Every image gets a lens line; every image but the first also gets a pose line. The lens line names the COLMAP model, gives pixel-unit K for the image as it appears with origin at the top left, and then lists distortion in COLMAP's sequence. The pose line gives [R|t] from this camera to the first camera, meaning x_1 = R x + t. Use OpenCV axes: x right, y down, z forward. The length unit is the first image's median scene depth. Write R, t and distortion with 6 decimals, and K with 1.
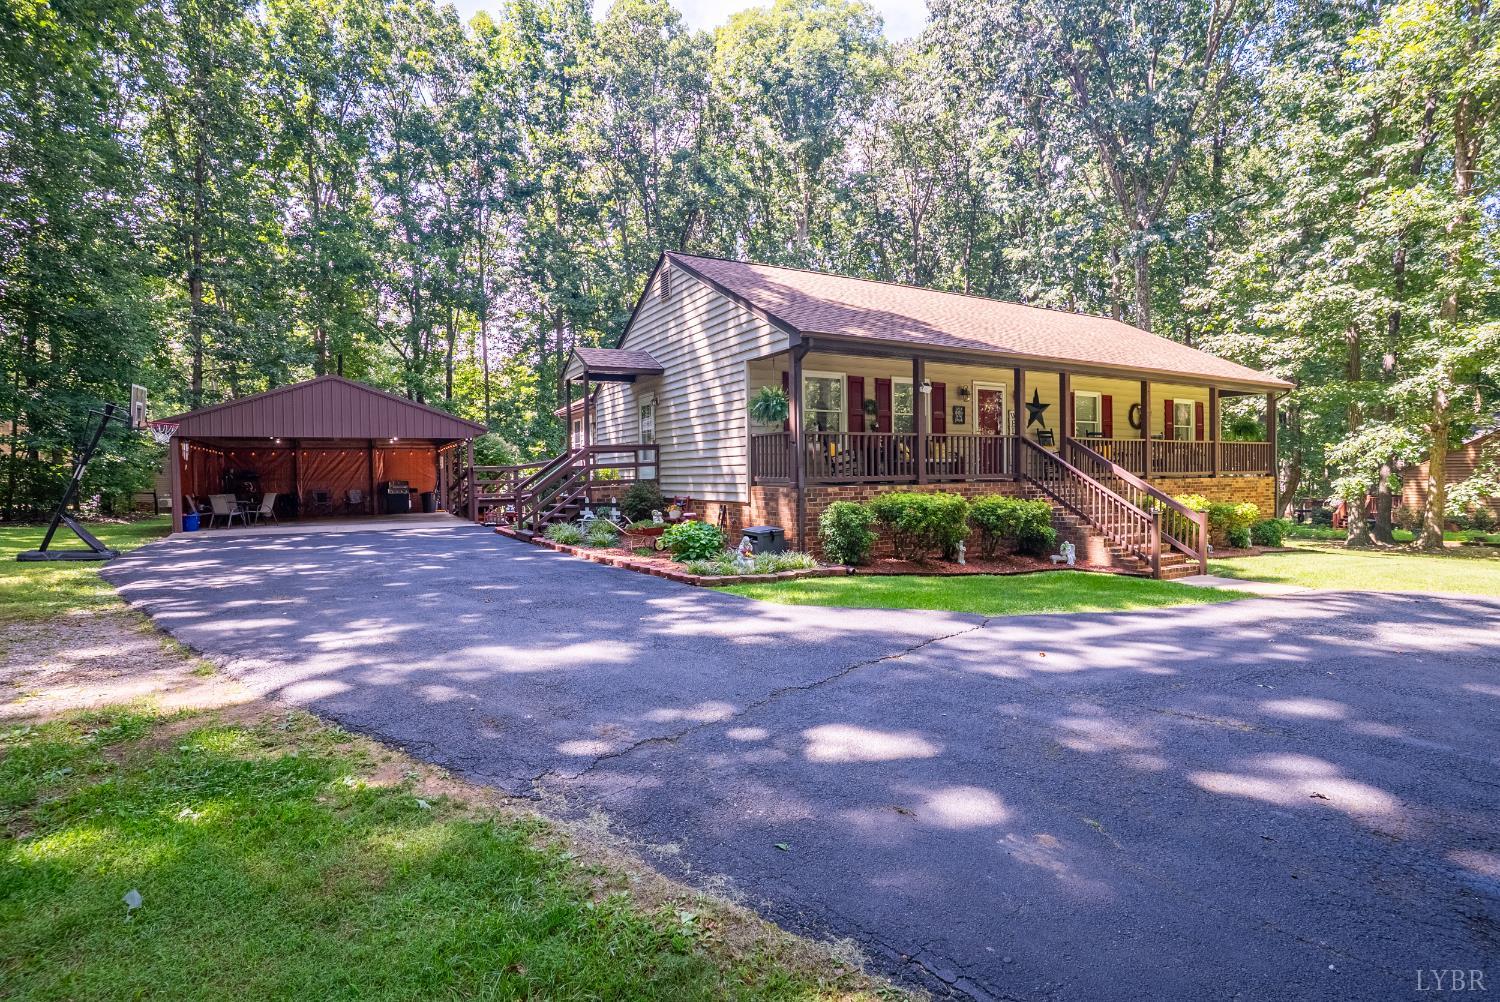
lens RADIAL K [[747.0, 0, 736.0], [0, 747.0, 475.4], [0, 0, 1]] dist [-0.044391, 0.006333]
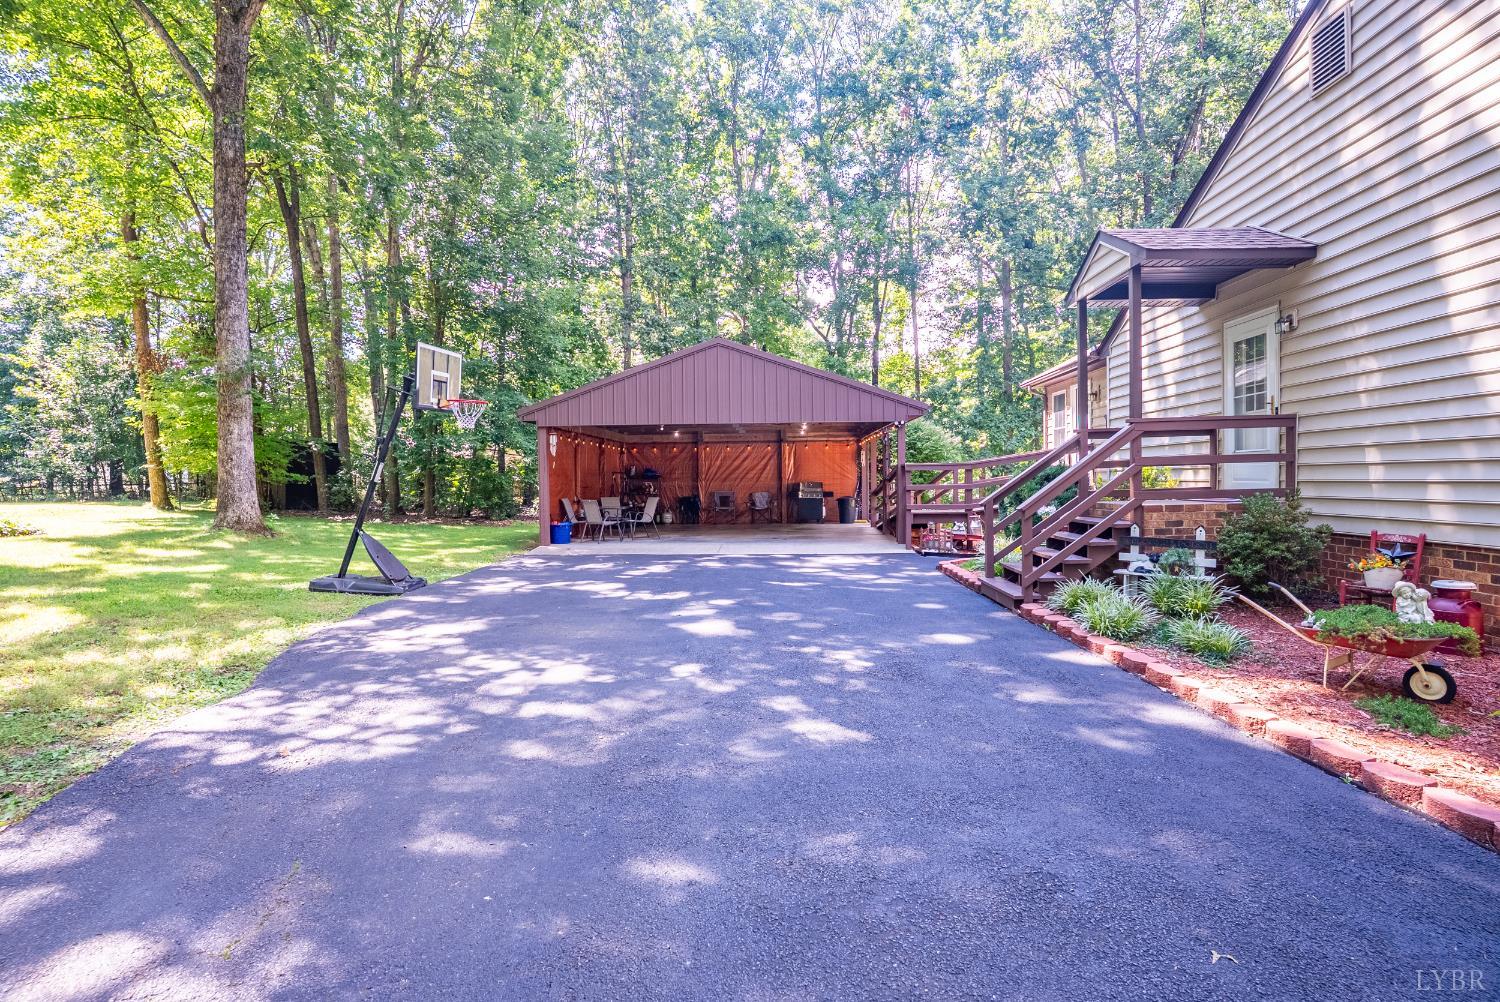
lens RADIAL K [[747.0, 0, 740.1], [0, 747.0, 487.1], [0, 0, 1]] dist [-0.044391, 0.006333]
pose [[0.852144, 0.014133, -0.523117, -0.098300], [-0.004603, 0.999799, 0.019513, -0.002098], [0.523287, -0.014220, 0.852038, 0.266934]]
